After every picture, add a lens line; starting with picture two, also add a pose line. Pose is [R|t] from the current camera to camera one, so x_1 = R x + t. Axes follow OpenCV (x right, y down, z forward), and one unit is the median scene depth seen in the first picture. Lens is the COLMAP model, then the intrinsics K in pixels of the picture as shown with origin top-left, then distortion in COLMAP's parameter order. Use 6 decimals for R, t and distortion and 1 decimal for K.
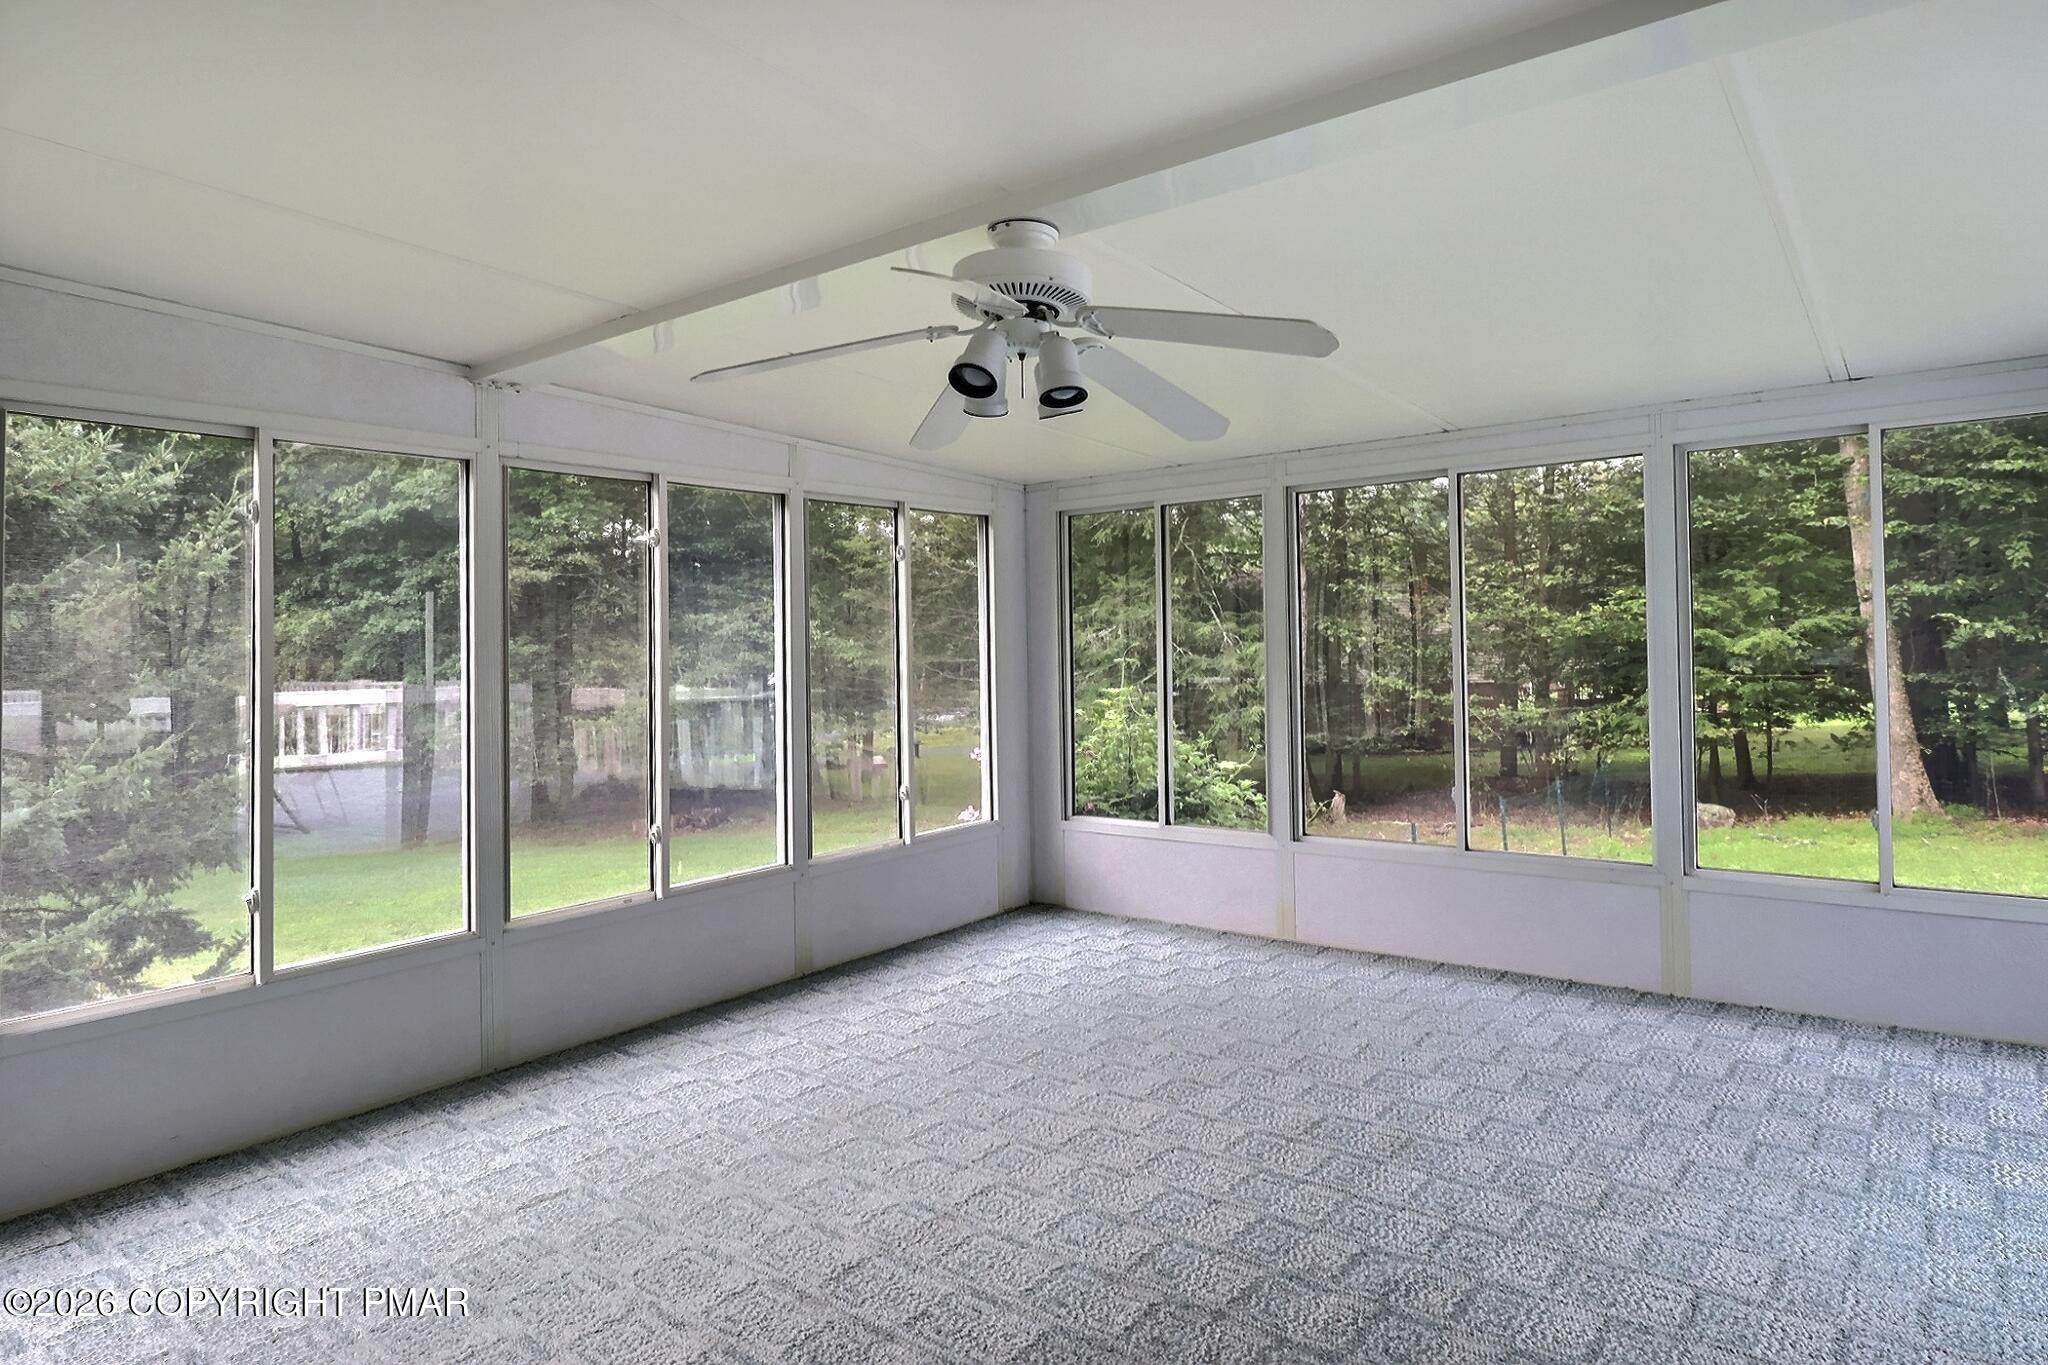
lens RADIAL K [[1134.7, 0, 1023.6], [0, 1134.7, 626.9], [0, 0, 1]] dist [0.001531, -0.022270]
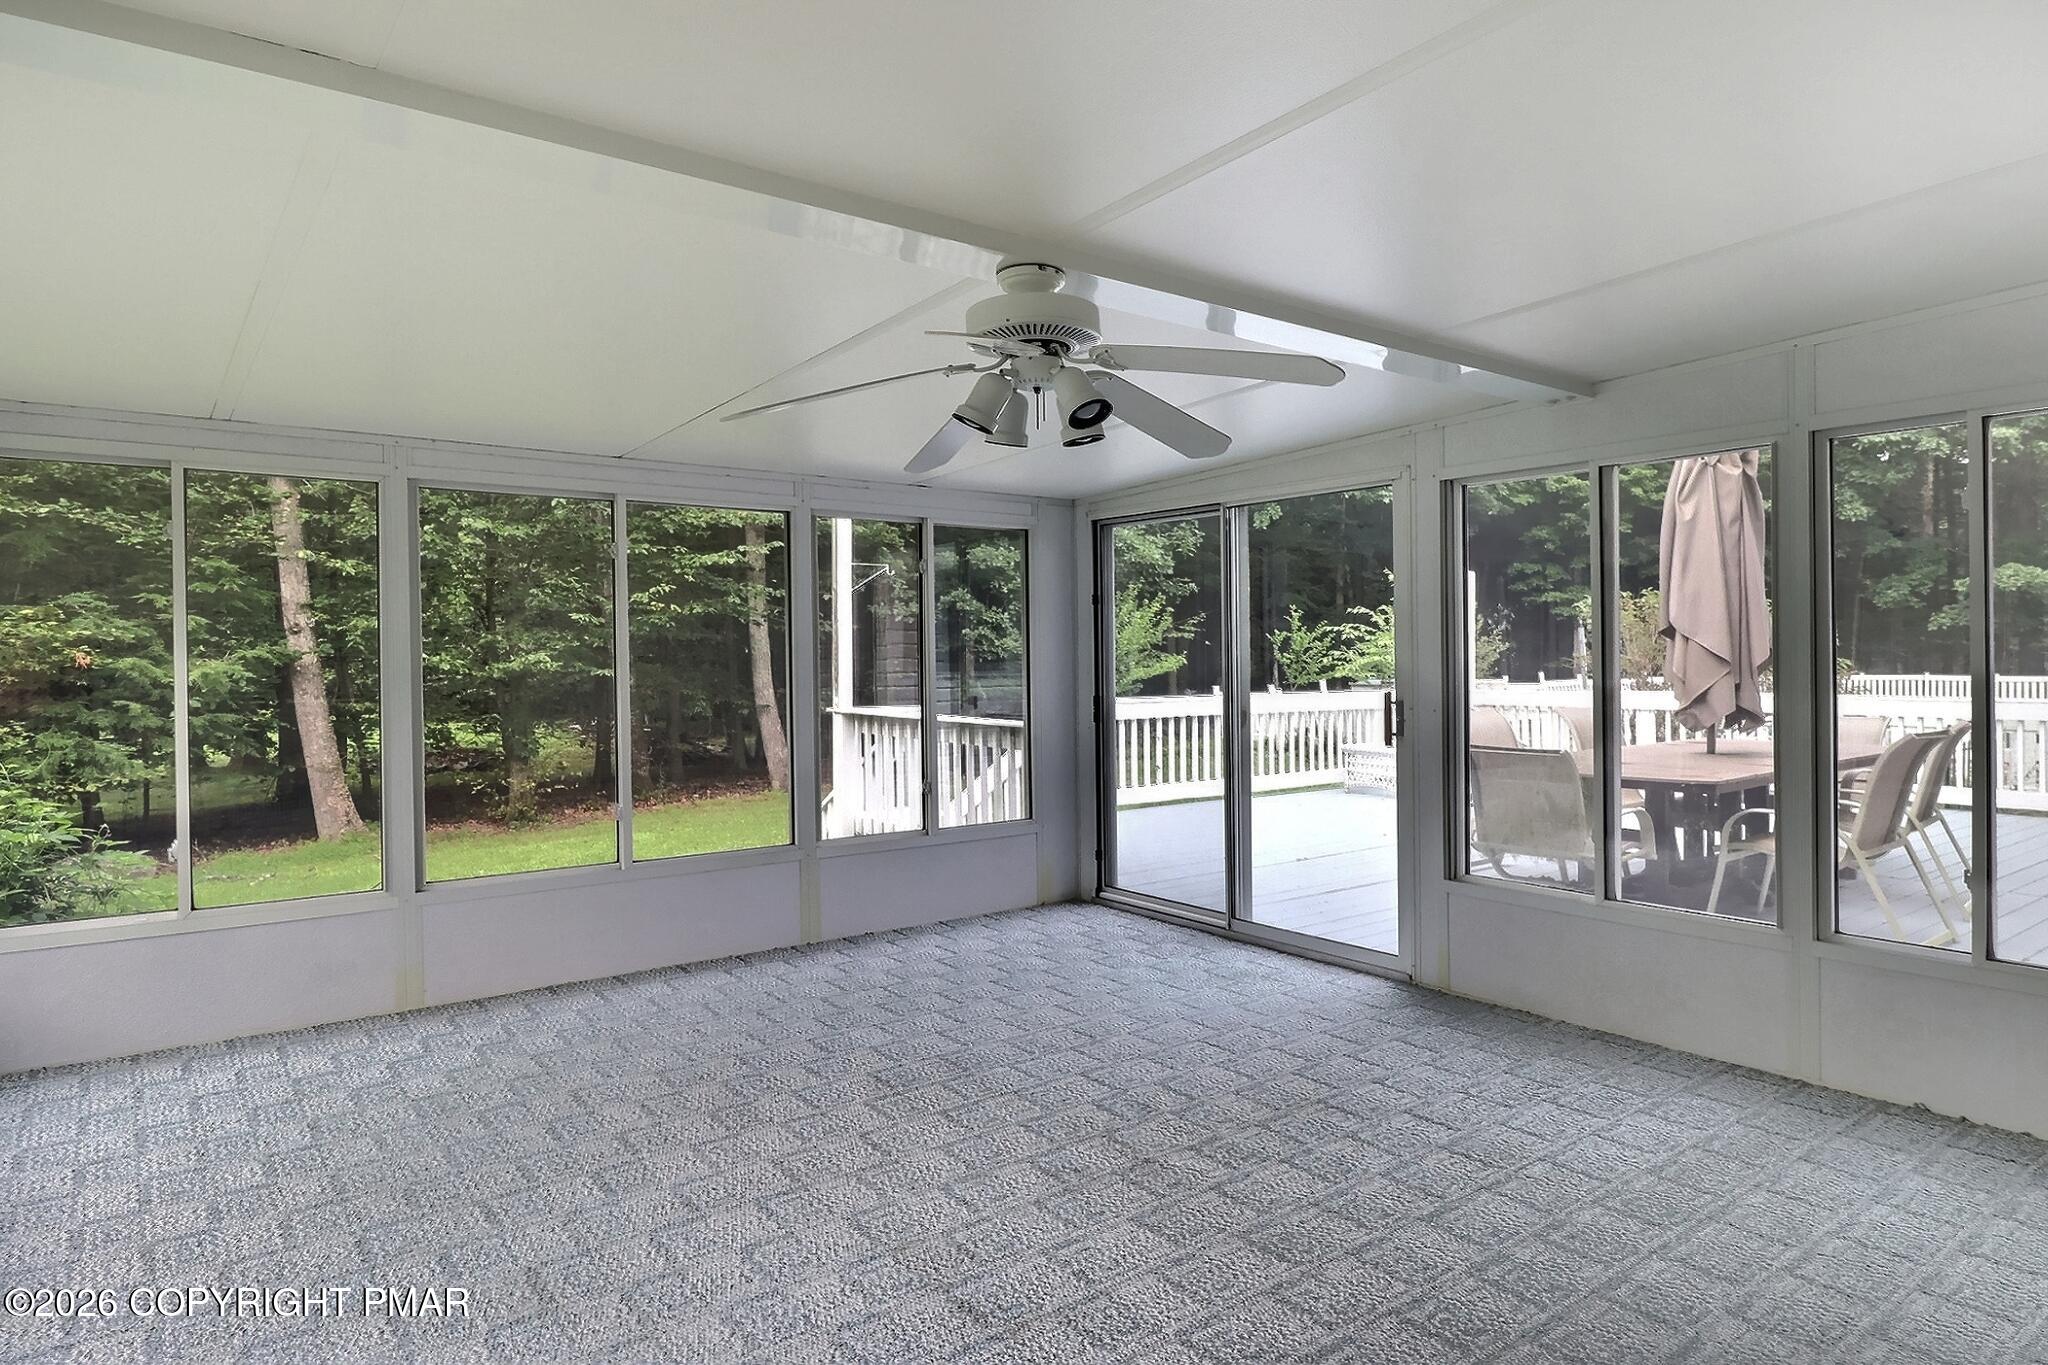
lens RADIAL K [[1198.0, 0, 1027.1], [0, 1198.0, 666.3], [0, 0, 1]] dist [-0.029752, 0.000574]
pose [[0.290878, 0.007636, 0.956730, -0.813294], [-0.013107, 0.999906, -0.003995, 0.024926], [-0.956670, -0.011377, 0.290951, 0.496728]]
